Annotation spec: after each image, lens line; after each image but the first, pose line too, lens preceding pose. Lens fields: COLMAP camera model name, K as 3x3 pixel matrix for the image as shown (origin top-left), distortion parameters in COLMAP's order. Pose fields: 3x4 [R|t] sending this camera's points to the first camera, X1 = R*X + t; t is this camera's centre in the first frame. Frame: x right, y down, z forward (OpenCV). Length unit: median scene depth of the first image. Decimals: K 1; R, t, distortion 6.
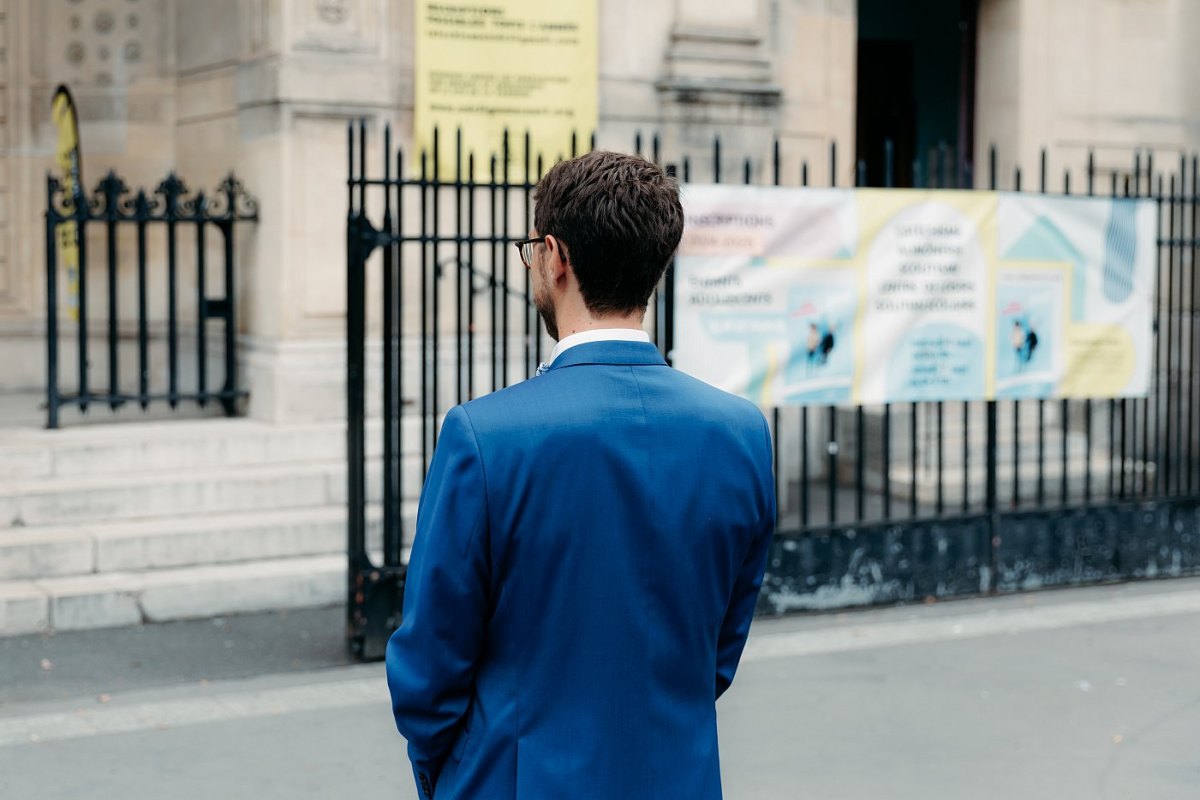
lens RADIAL K [[2003.1, 0, 599.0], [0, 2003.1, 300.3], [0, 0, 1]] dist [0.015318, -0.056153]
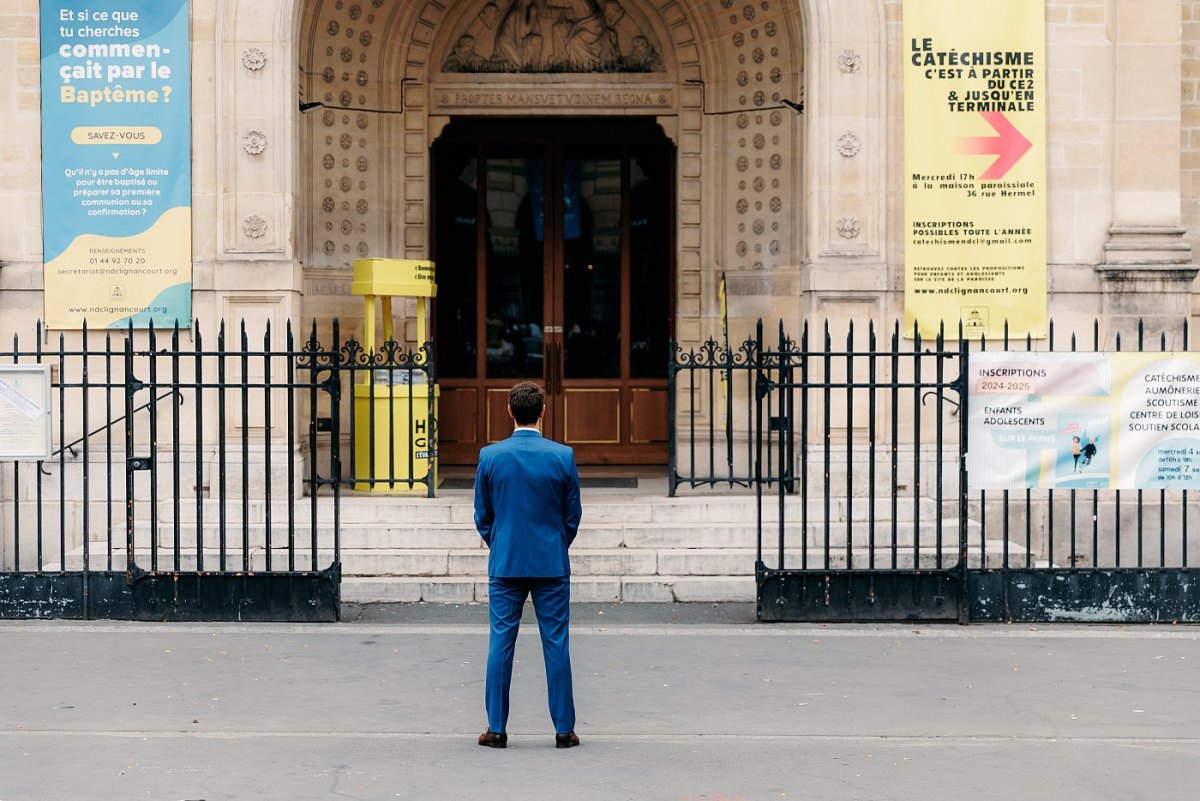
lens RADIAL K [[2422.1, 0, 600.0], [0, 2422.1, 400.5], [0, 0, 1]] dist [0.042968, 0.120317]
pose [[0.882811, 0.007064, -0.469676, 0.646237], [-0.009457, 0.999952, -0.002738, -0.008334], [0.469633, 0.006859, 0.882835, -0.823034]]
